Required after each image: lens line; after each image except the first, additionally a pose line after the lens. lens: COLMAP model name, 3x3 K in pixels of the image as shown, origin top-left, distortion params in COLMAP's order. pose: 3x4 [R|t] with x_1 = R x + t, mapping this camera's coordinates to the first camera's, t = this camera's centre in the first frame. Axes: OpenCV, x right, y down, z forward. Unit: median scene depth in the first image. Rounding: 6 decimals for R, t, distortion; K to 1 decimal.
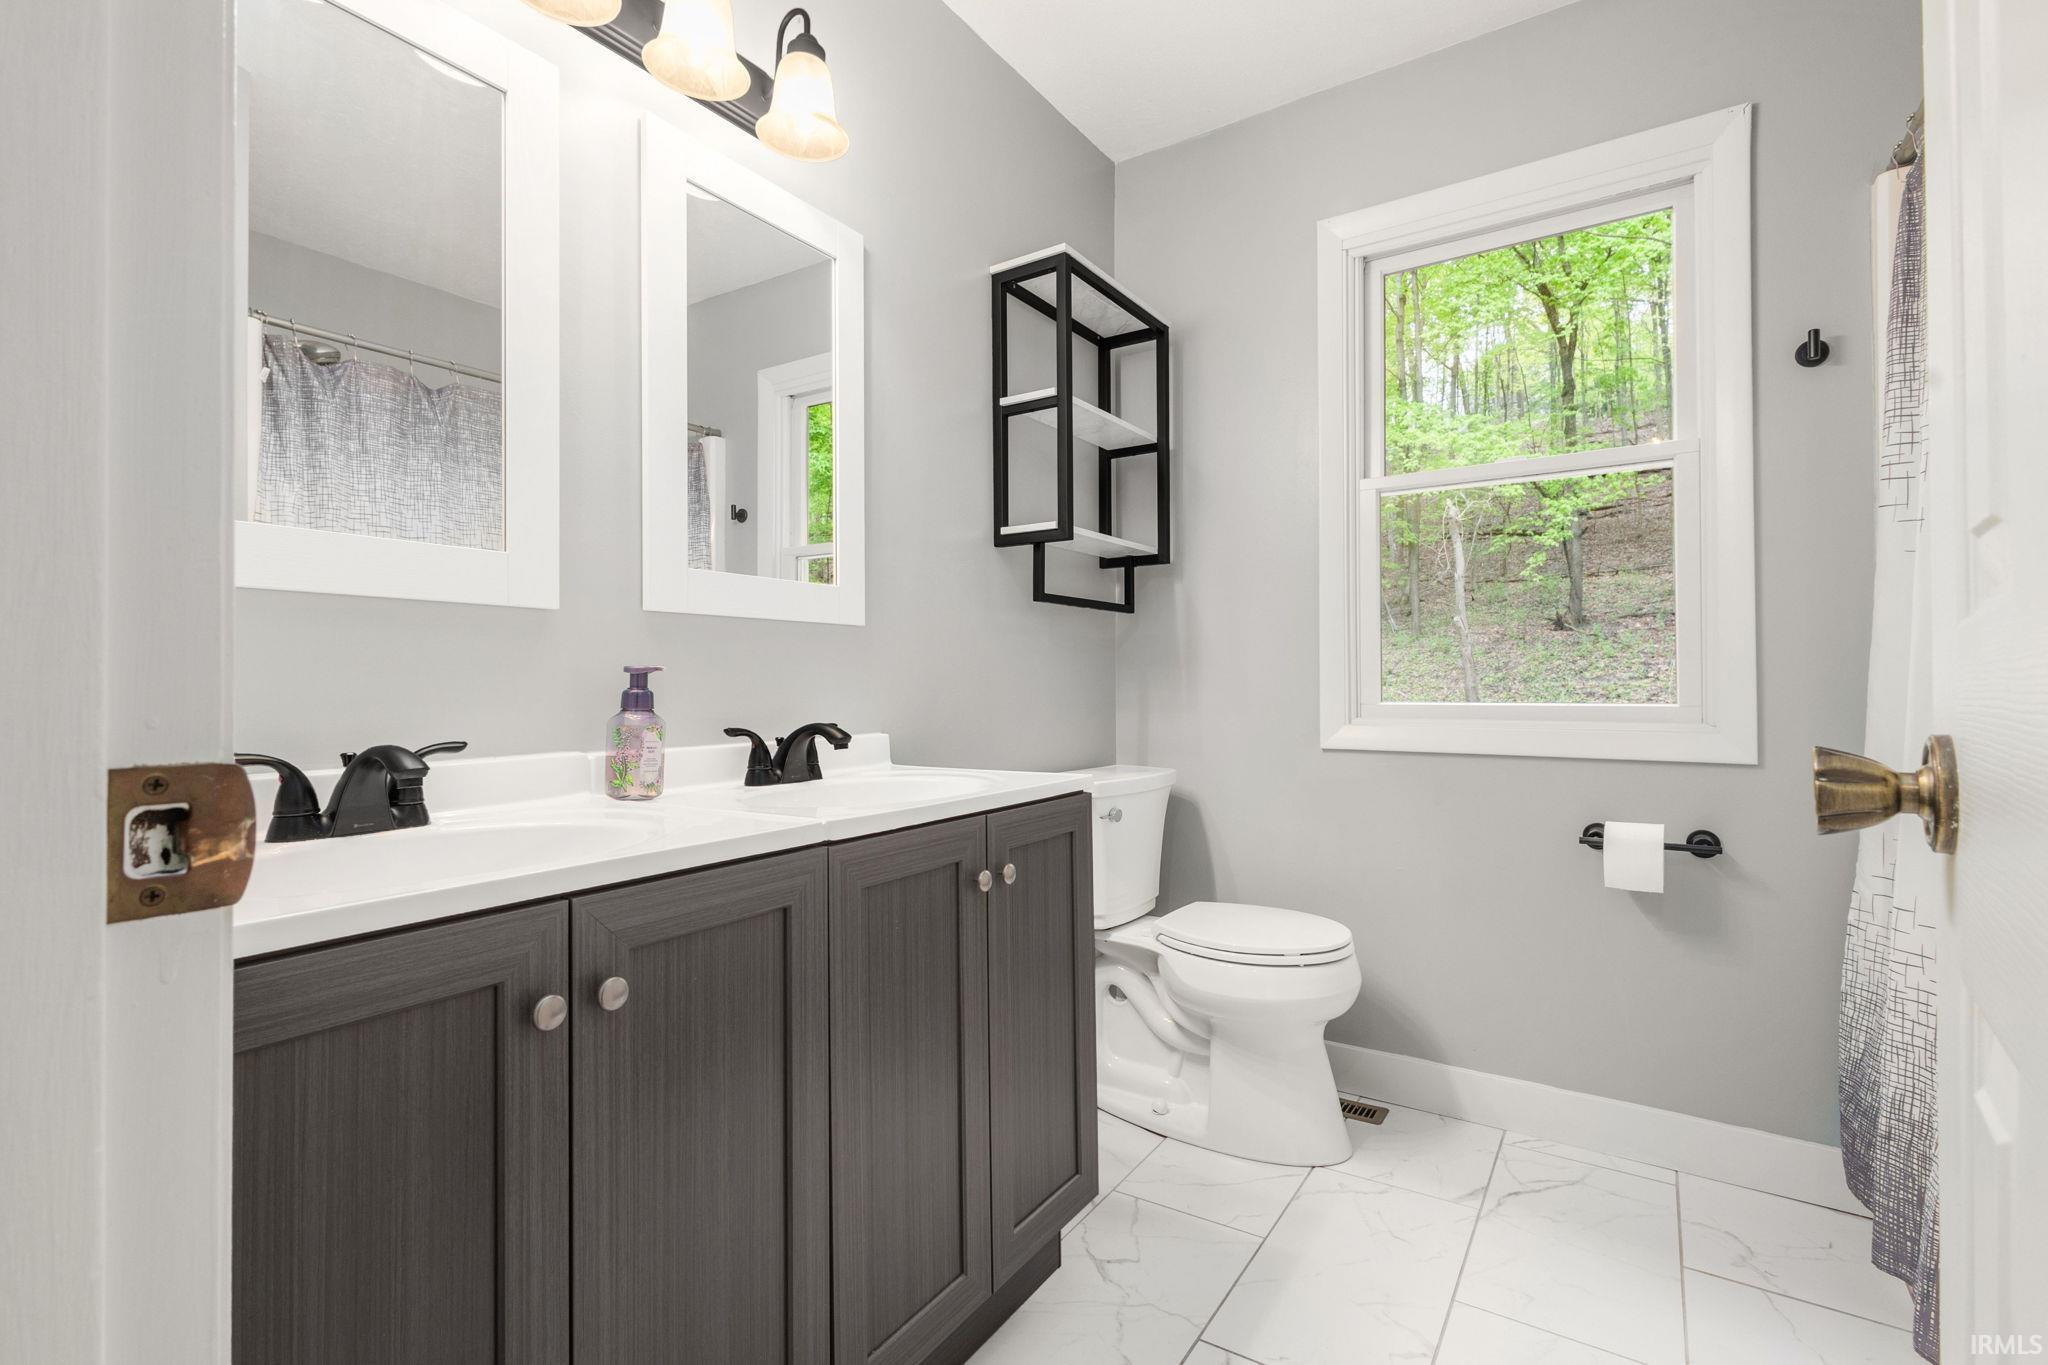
lens RADIAL K [[953.3, 0, 1018.1], [0, 953.3, 680.7], [0, 0, 1]] dist [0.007954, -0.000510]
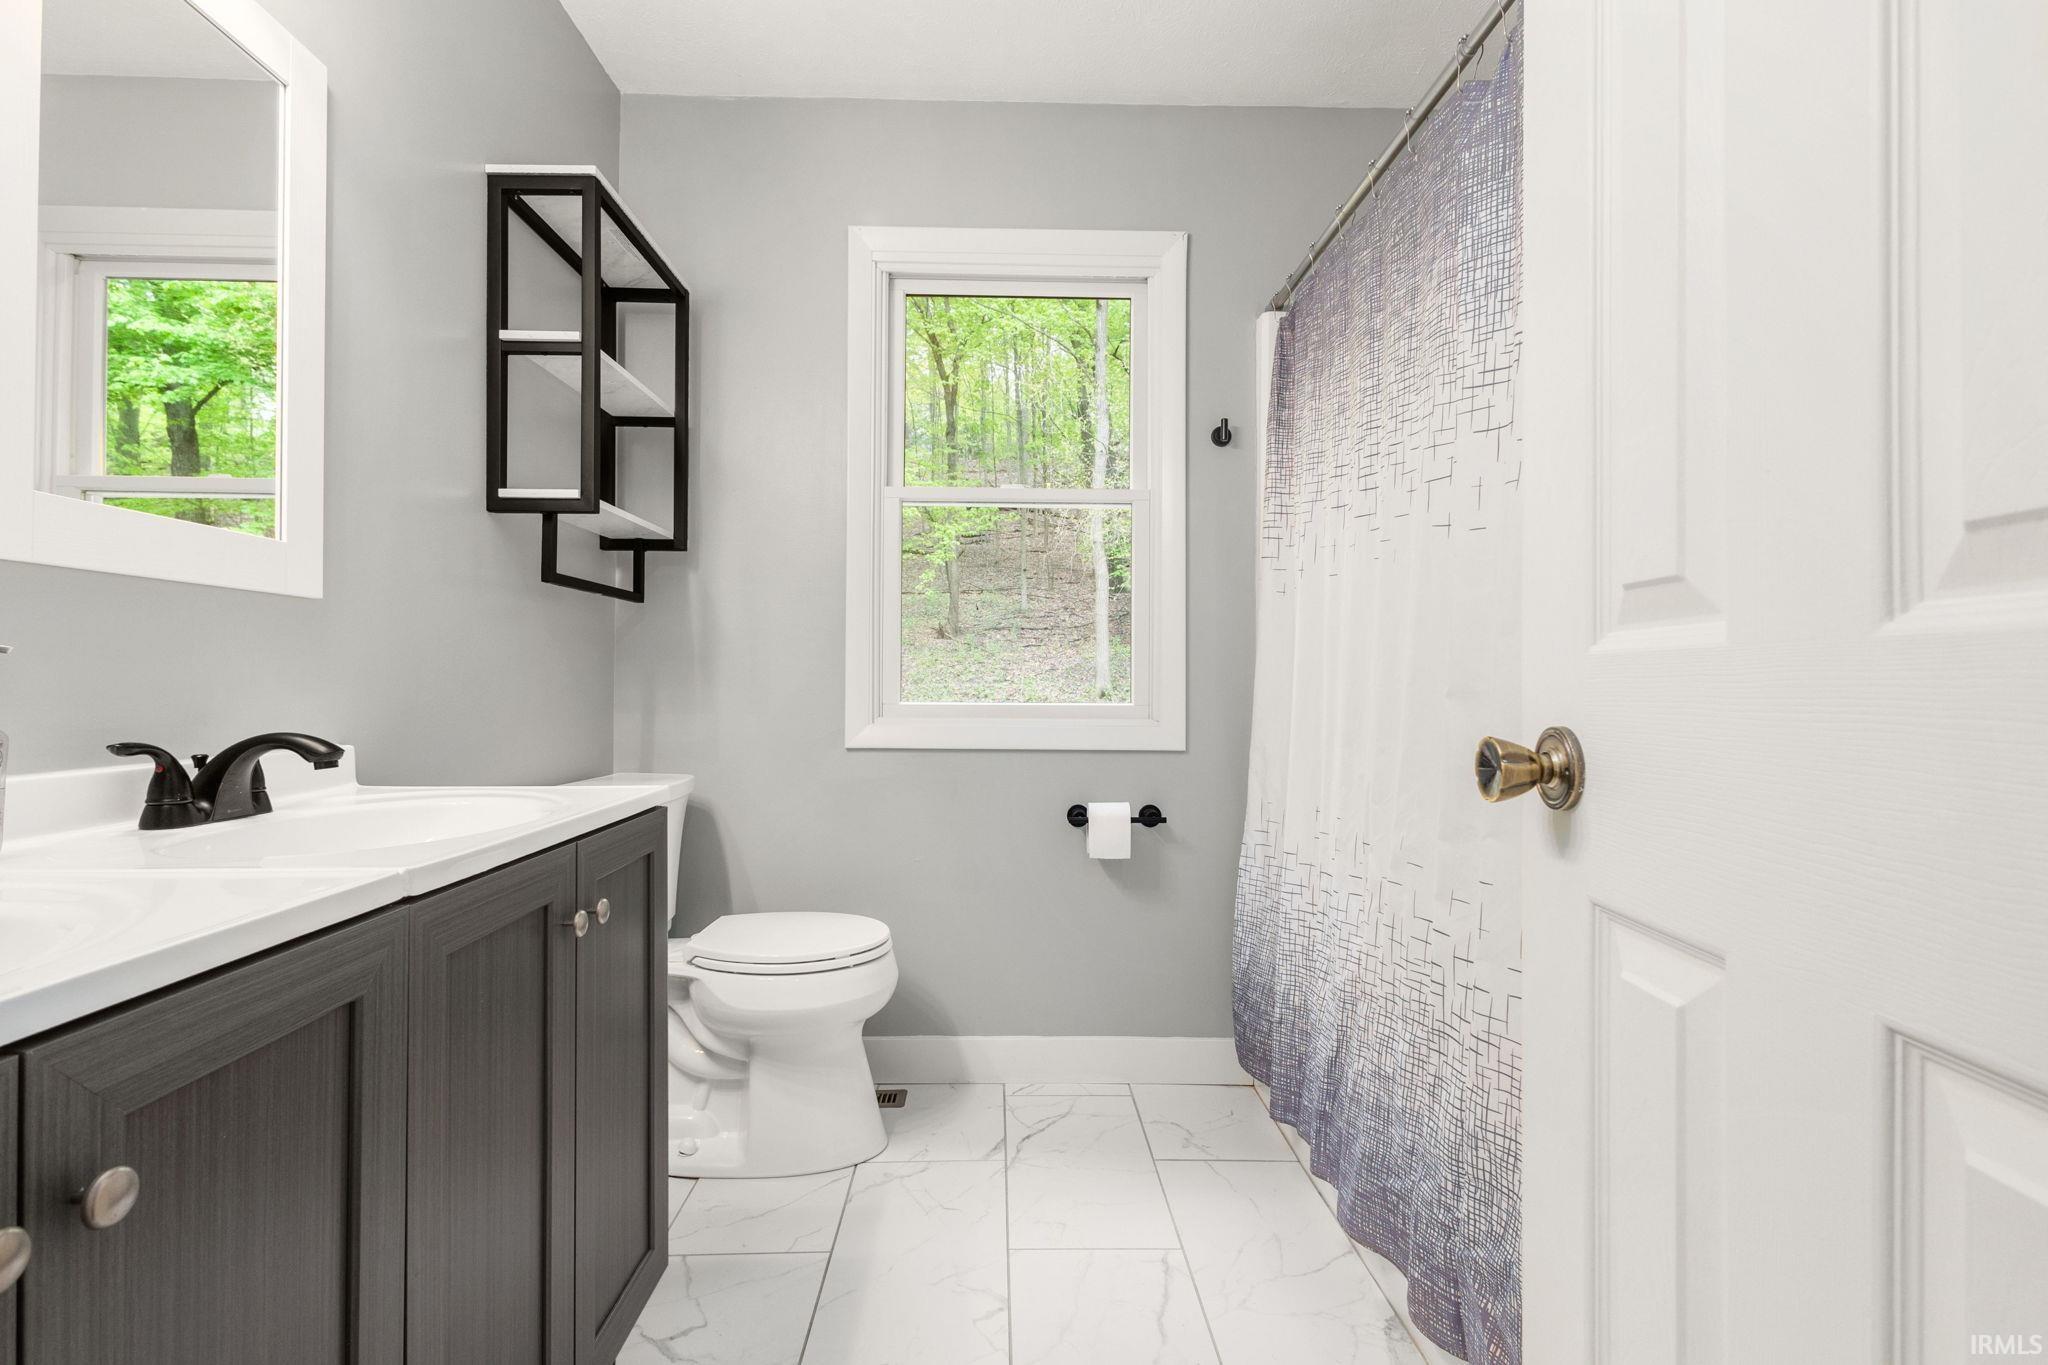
lens RADIAL K [[953.3, 0, 1023.3], [0, 953.3, 679.7], [0, 0, 1]] dist [0.007954, -0.000510]
pose [[0.817390, 0.012803, 0.575942, -0.137138], [-0.012740, 0.999910, -0.004147, 0.000745], [-0.575944, -0.003948, 0.817480, 0.083157]]
